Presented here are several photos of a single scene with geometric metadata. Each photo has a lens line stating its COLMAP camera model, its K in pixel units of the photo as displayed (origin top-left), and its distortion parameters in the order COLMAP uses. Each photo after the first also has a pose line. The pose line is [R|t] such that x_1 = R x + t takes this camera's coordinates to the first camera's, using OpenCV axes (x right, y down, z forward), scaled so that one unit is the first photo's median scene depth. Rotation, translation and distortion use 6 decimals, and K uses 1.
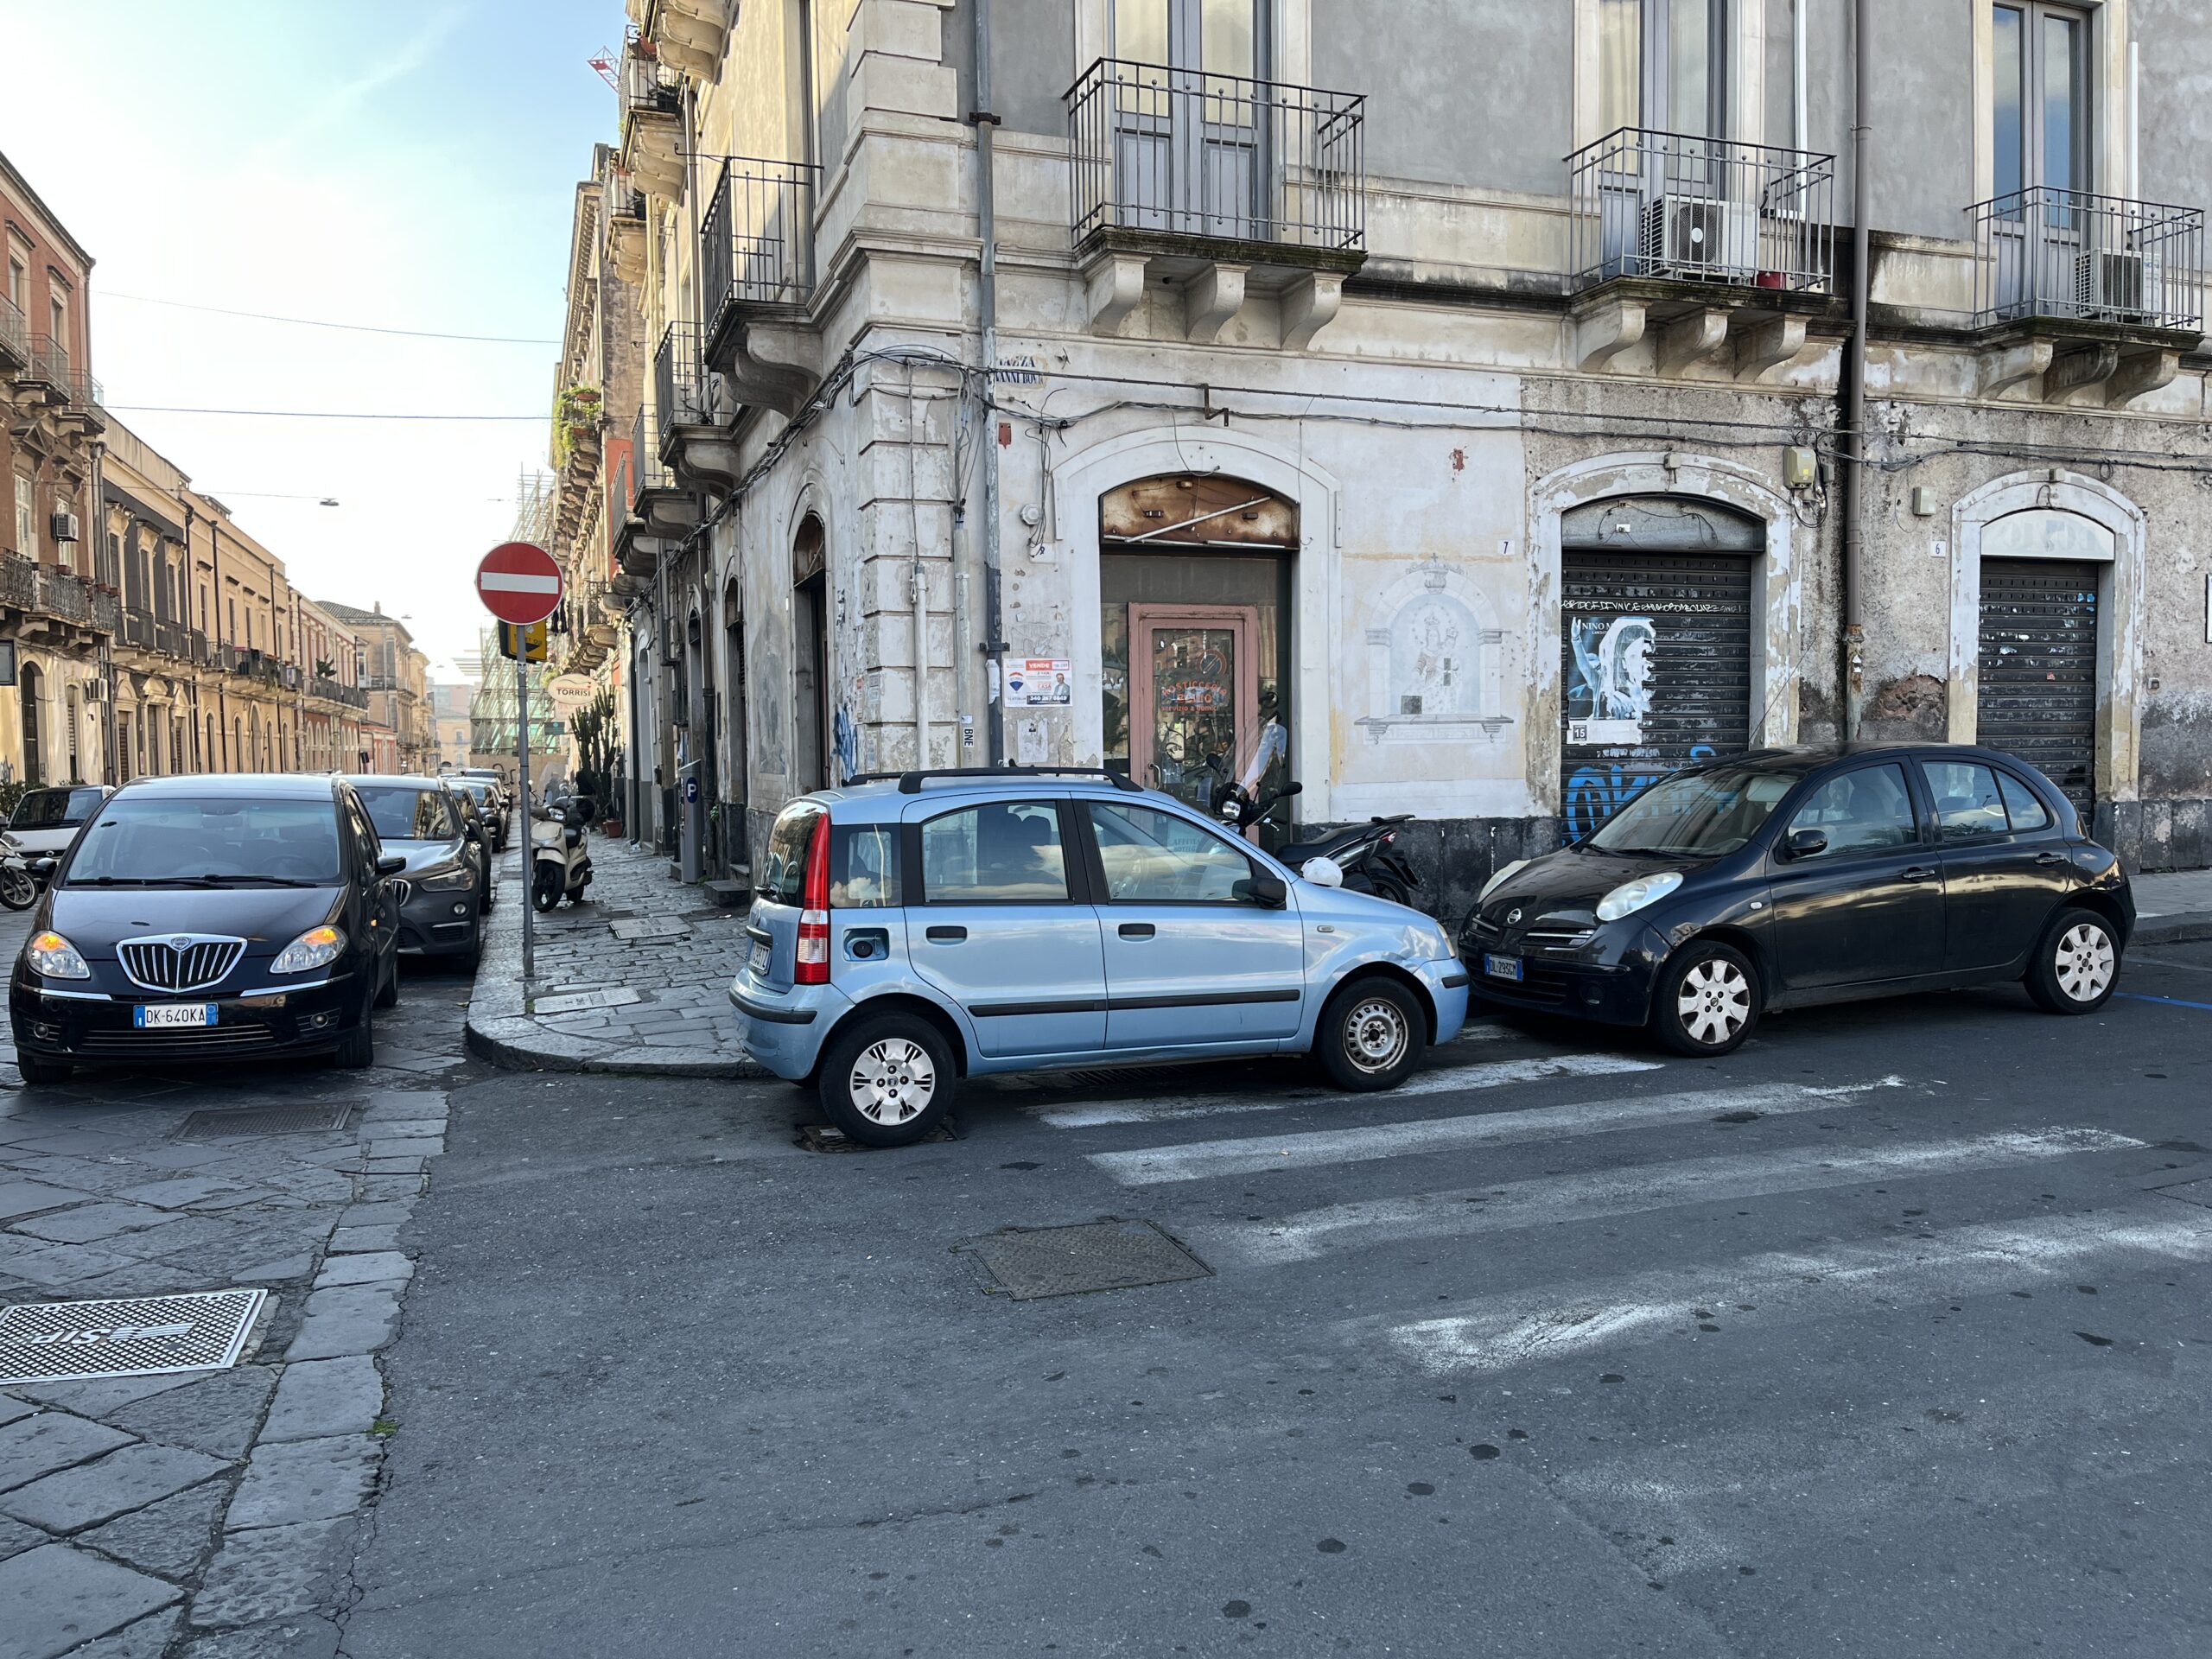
lens RADIAL K [[1655.3, 0, 1106.0], [0, 1655.3, 829.5], [0, 0, 1]] dist [0.019128, -0.003290]
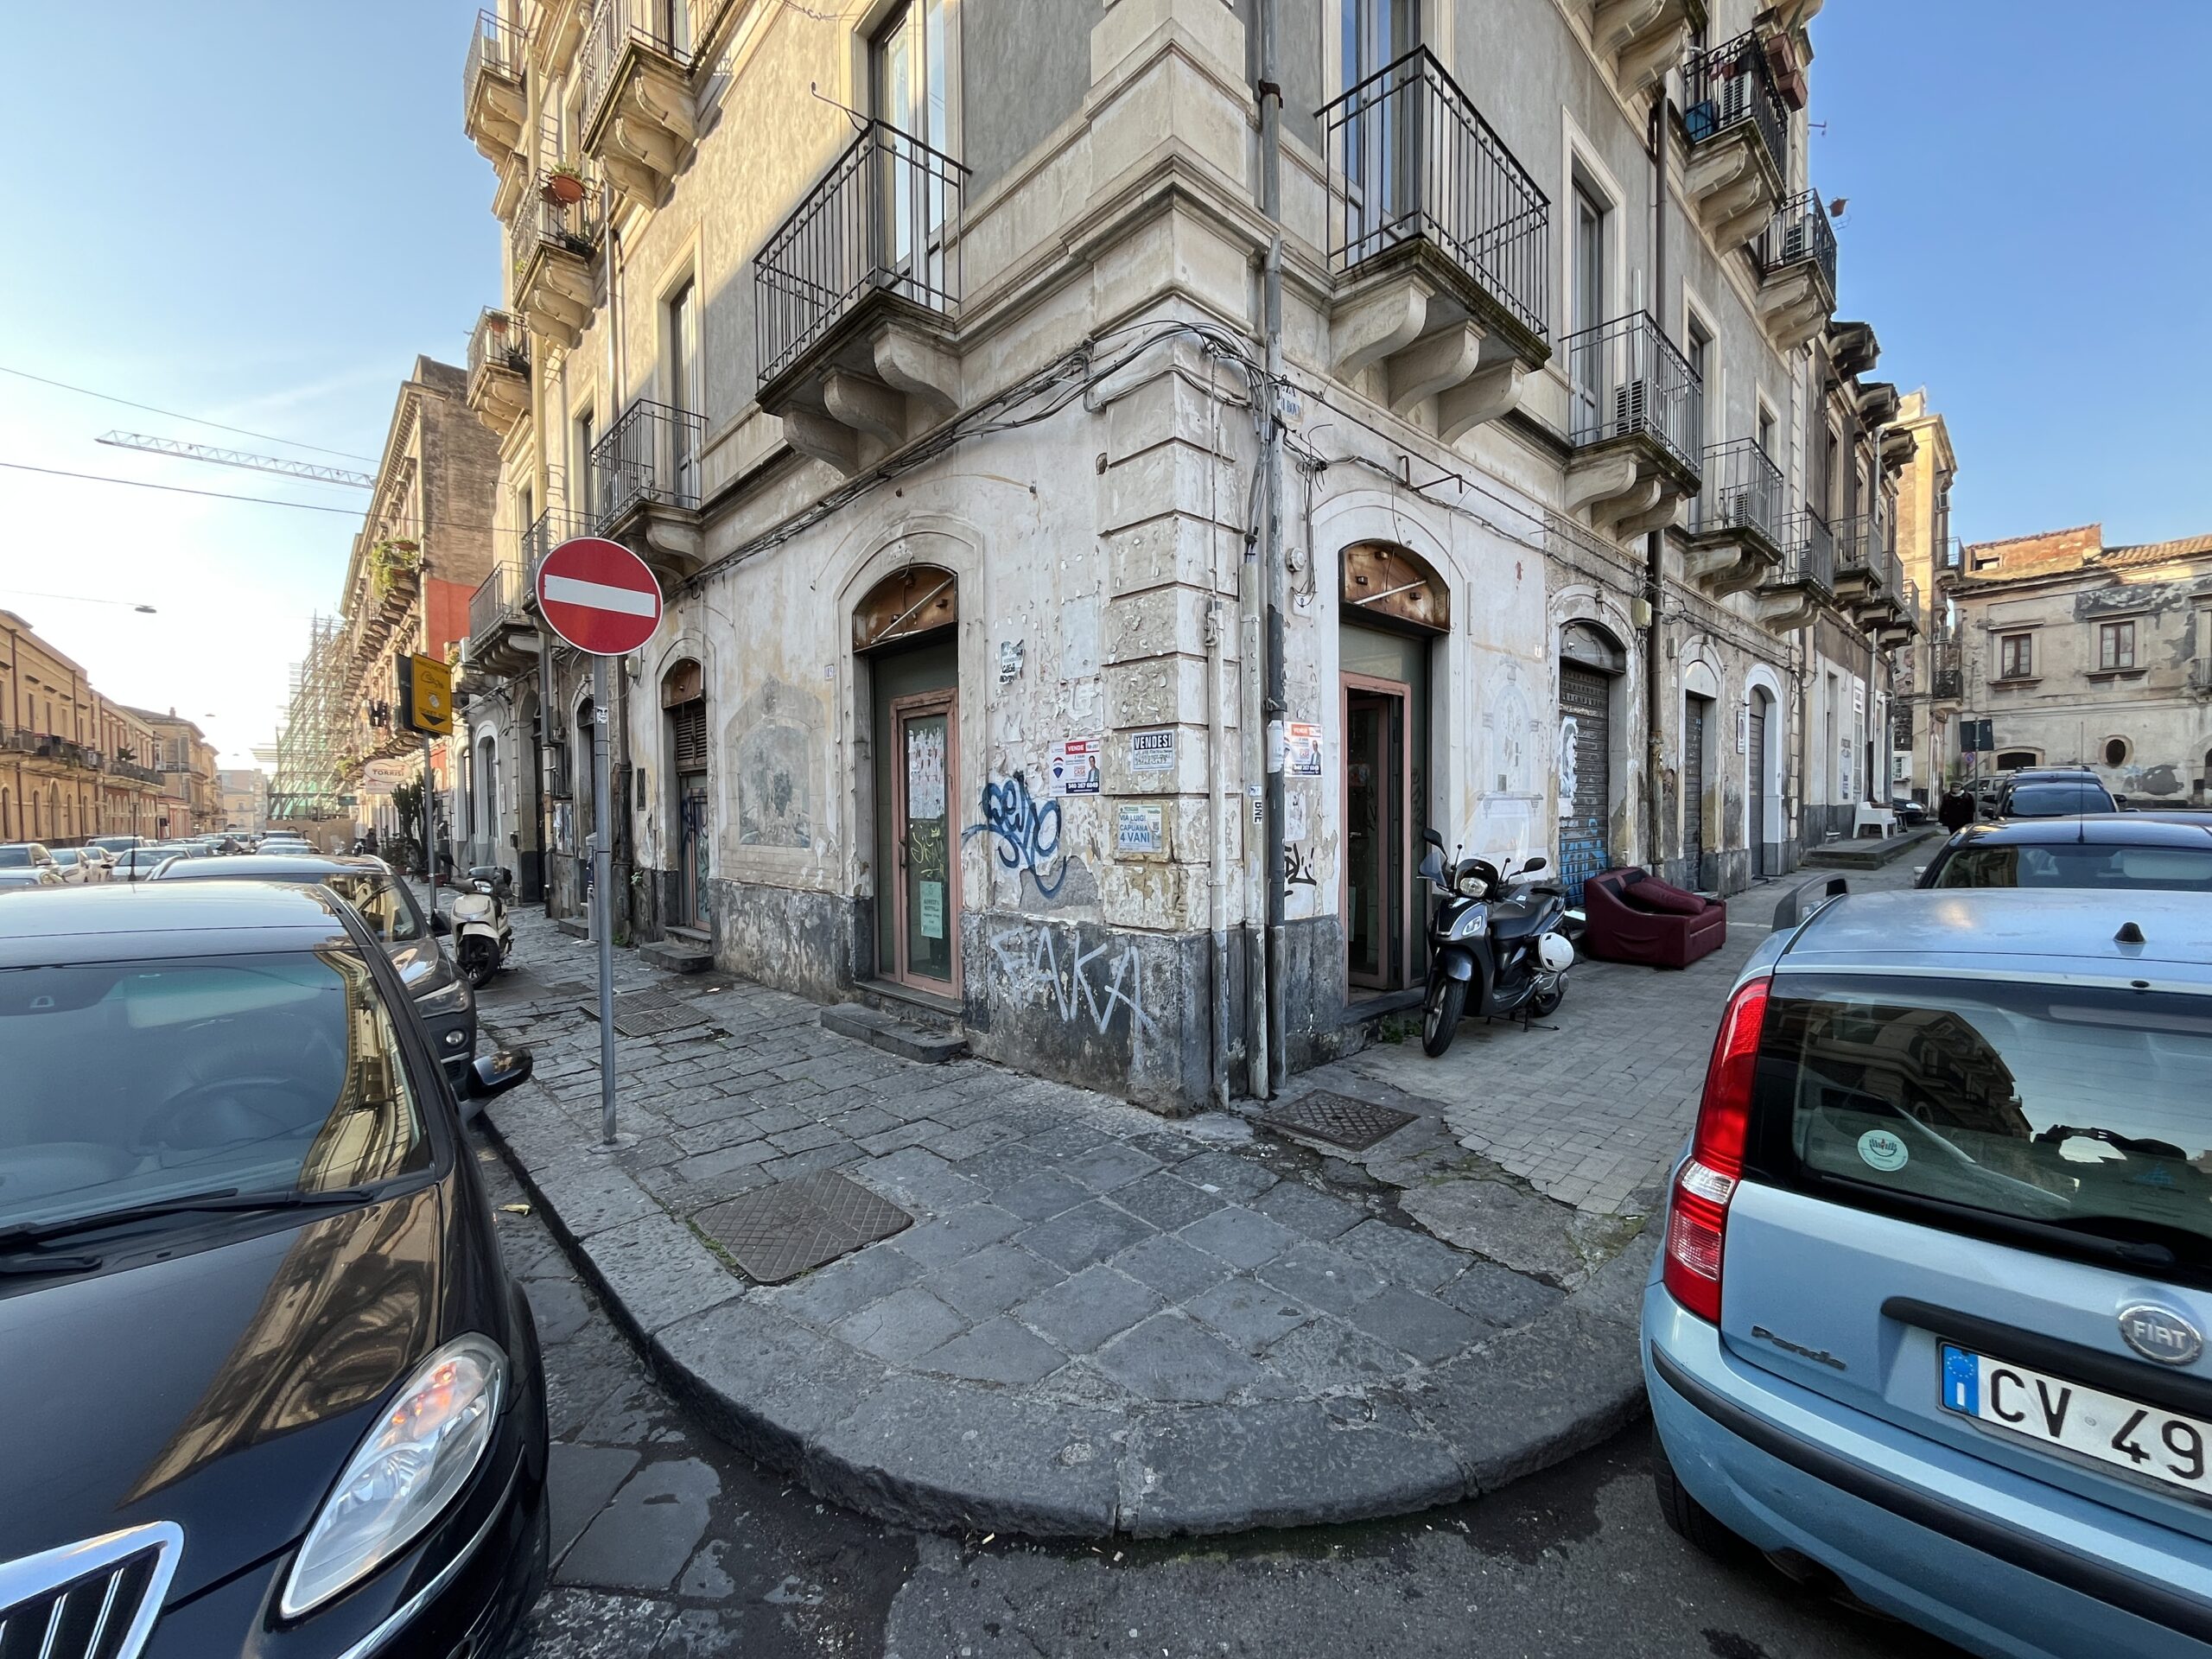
lens RADIAL K [[885.6, 0, 1090.3], [0, 885.6, 828.4], [0, 0, 1]] dist [-0.001047, -0.003388]
pose [[0.922005, -0.006700, 0.387121, -0.176079], [0.019375, 0.999396, -0.028848, -0.019061], [-0.386694, 0.034098, 0.921577, 0.326296]]
